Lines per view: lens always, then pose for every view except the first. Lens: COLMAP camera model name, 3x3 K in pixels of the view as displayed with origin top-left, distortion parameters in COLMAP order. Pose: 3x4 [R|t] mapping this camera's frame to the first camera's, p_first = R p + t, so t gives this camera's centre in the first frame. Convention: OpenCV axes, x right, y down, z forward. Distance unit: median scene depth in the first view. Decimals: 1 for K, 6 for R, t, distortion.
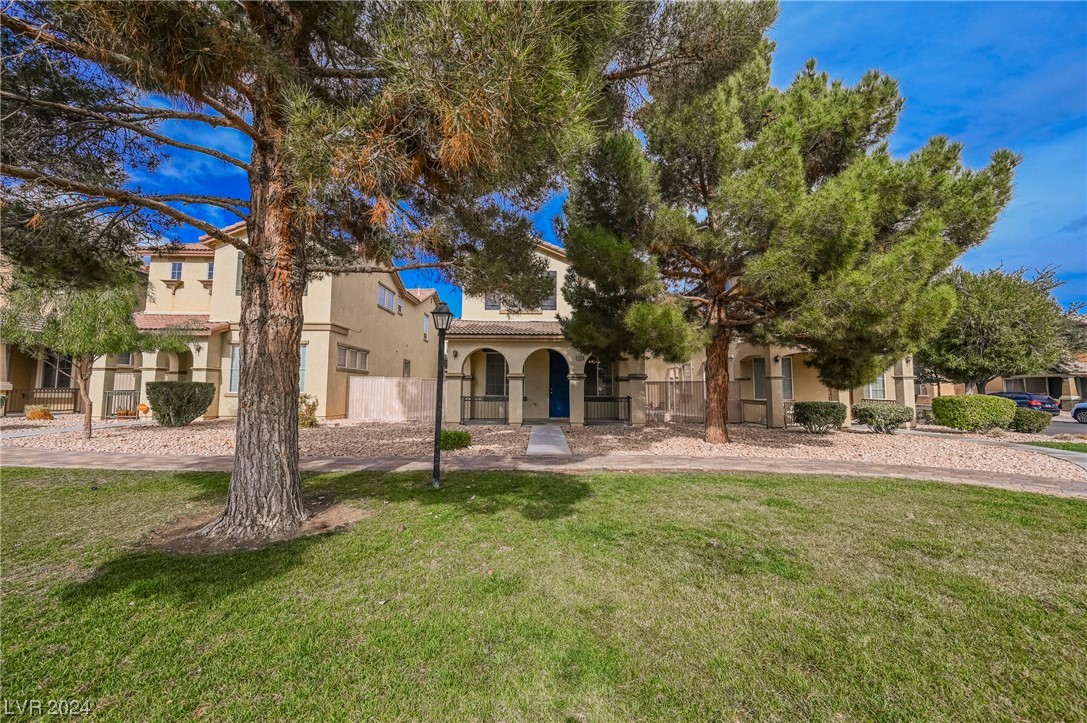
lens RADIAL K [[426.0, 0, 549.4], [0, 426.0, 350.3], [0, 0, 1]] dist [-0.001390, -0.000062]
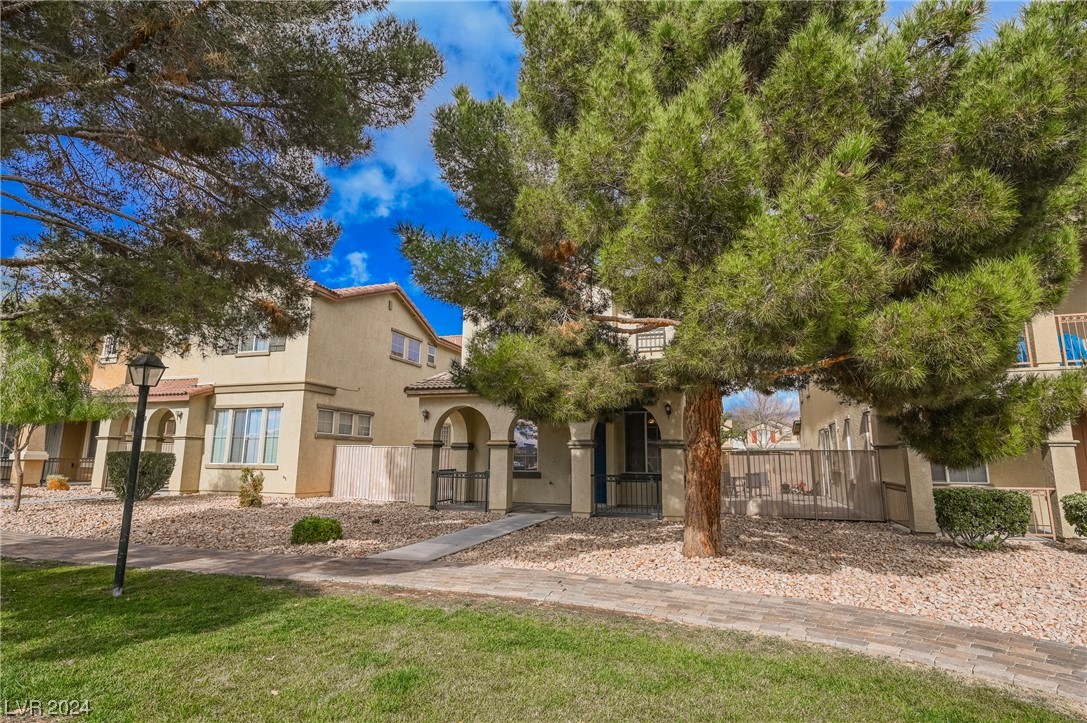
lens RADIAL K [[559.7, 0, 546.6], [0, 559.7, 353.8], [0, 0, 1]] dist [-0.001417, -0.000353]
pose [[0.944254, -0.056309, -0.324367, 0.306776], [0.024742, 0.994616, -0.100636, 0.005416], [0.328287, 0.087001, 0.940563, 0.107767]]
